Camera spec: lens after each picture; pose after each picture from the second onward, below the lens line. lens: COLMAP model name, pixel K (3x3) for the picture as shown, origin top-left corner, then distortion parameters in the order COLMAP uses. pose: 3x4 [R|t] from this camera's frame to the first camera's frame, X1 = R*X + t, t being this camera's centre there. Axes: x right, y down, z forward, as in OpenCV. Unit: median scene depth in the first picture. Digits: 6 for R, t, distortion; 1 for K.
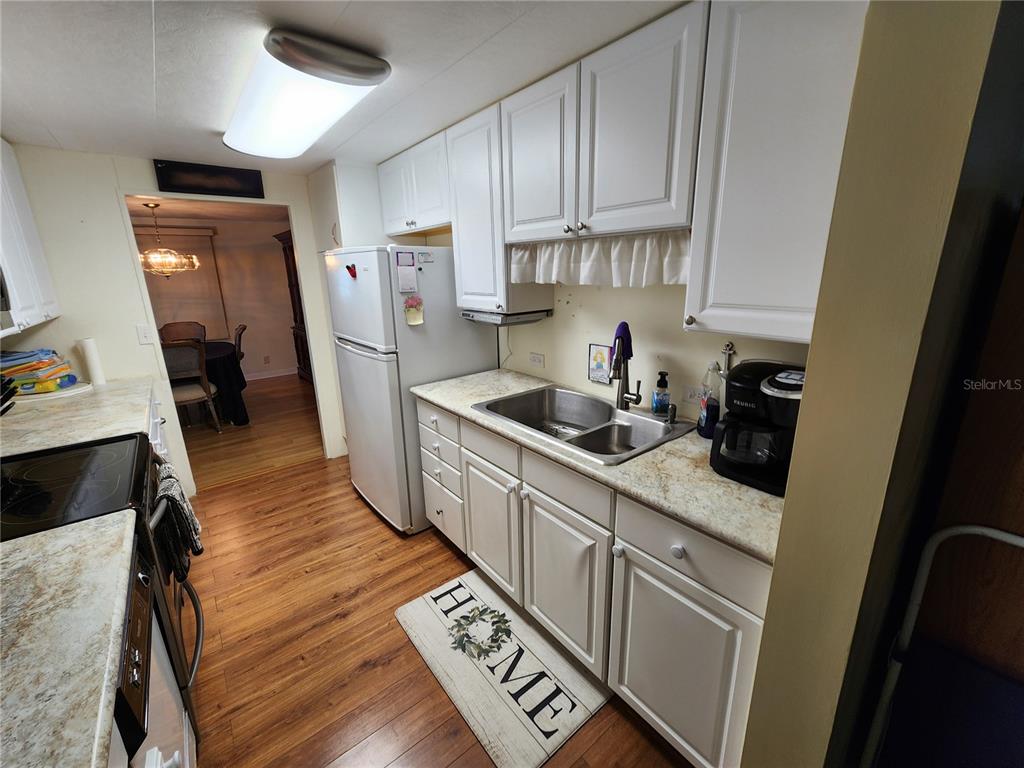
lens RADIAL K [[423.0, 0, 512.1], [0, 423.0, 382.1], [0, 0, 1]] dist [-0.001935, 0.000760]
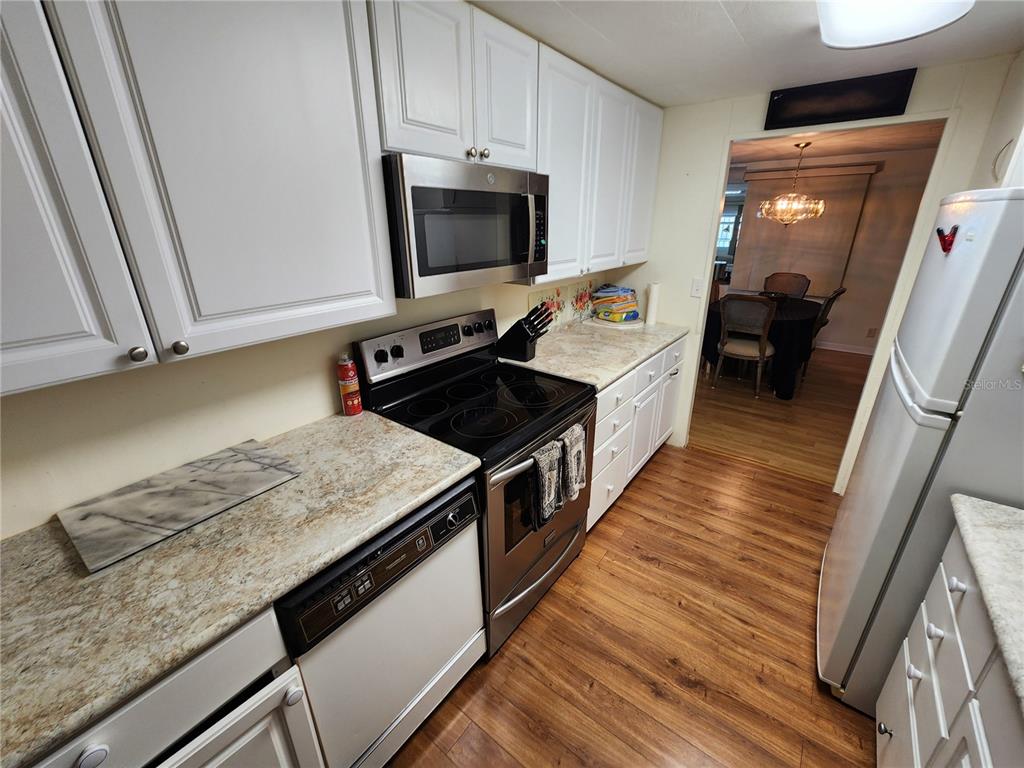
lens RADIAL K [[423.0, 0, 516.6], [0, 423.0, 381.3], [0, 0, 1]] dist [-0.001935, 0.000760]
pose [[0.244529, 0.364798, -0.898403, 0.025003], [-0.247354, 0.919344, 0.305977, -0.126677], [0.937562, 0.147404, 0.315040, 0.354230]]
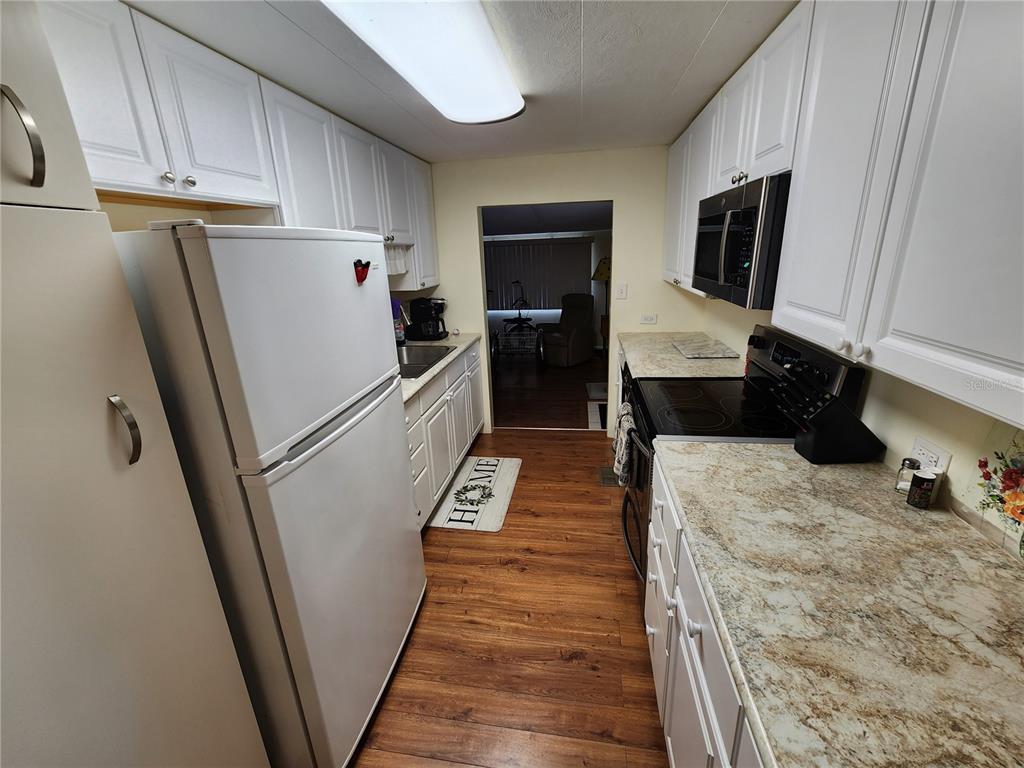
lens RADIAL K [[423.0, 0, 515.3], [0, 423.0, 376.6], [0, 0, 1]] dist [-0.001935, 0.000760]
pose [[-0.673230, -0.169722, 0.719691, -0.960494], [0.236735, 0.872598, 0.427234, -0.328416], [-0.700512, 0.458003, -0.547281, 1.216024]]
